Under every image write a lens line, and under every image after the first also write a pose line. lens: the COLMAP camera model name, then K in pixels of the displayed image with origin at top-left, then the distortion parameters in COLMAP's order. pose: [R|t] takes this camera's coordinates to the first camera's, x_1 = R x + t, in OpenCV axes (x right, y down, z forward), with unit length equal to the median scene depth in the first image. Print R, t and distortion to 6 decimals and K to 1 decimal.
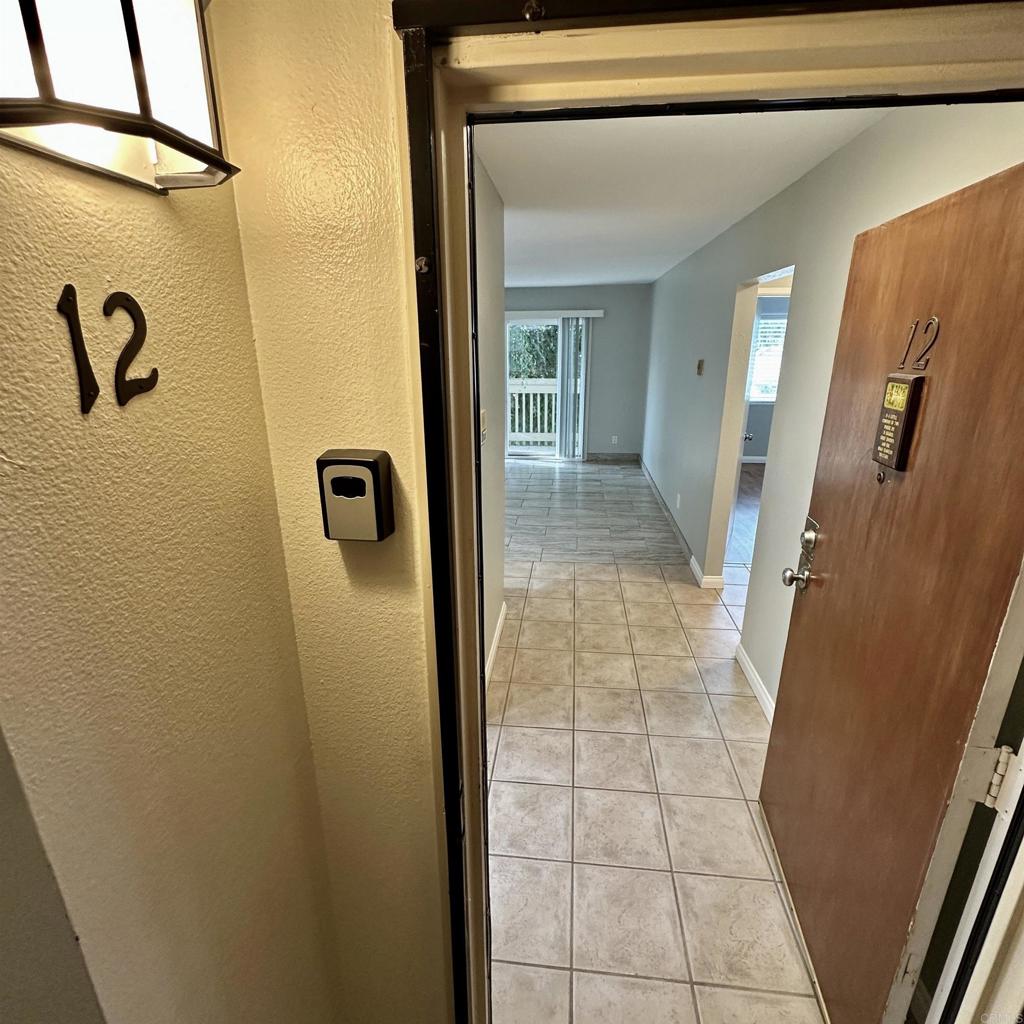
lens RADIAL K [[544.6, 0, 513.6], [0, 544.6, 511.9], [0, 0, 1]] dist [-0.002559, 0.001240]
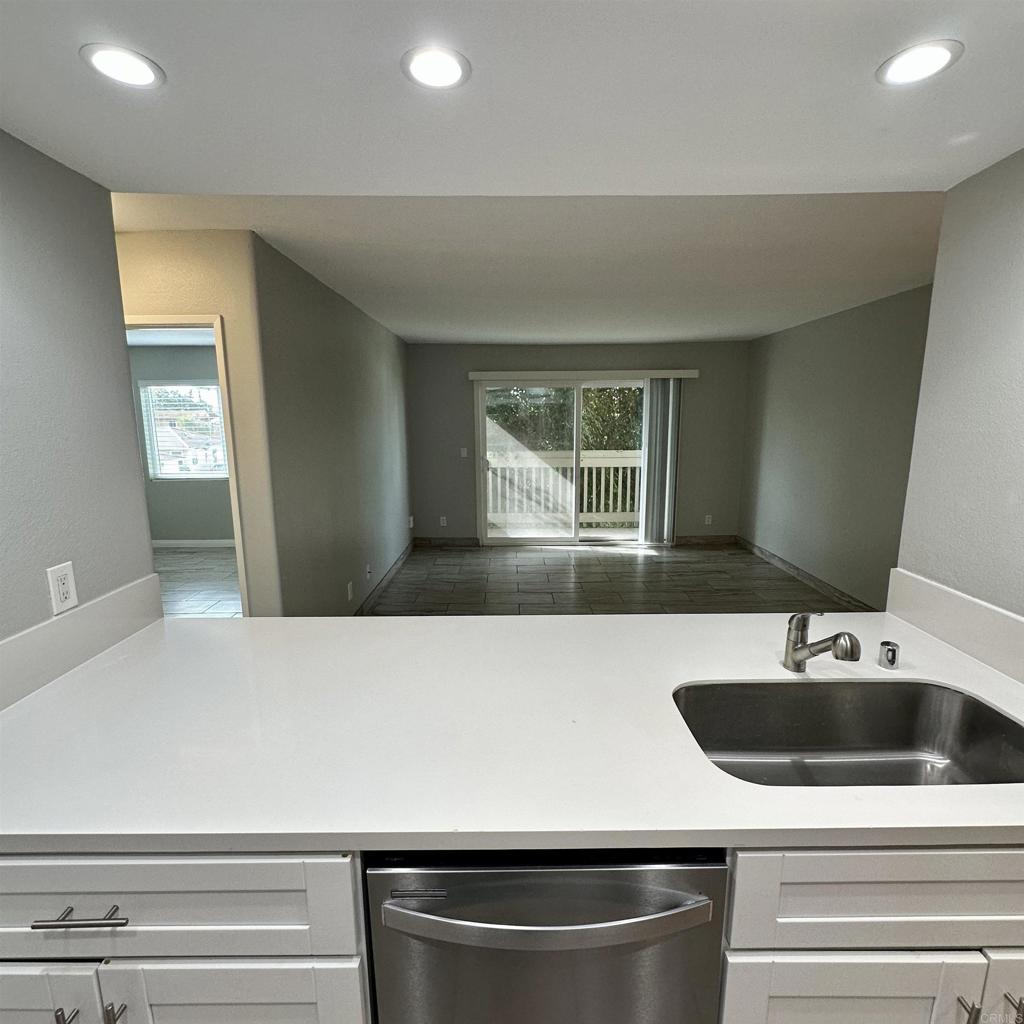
lens RADIAL K [[544.6, 0, 513.6], [0, 544.6, 511.9], [0, 0, 1]] dist [-0.002559, 0.001240]
pose [[0.993465, -0.022689, 0.111856, -0.325514], [0.037856, 0.990068, -0.135395, -0.066745], [-0.107673, 0.138744, 0.984458, 0.322055]]
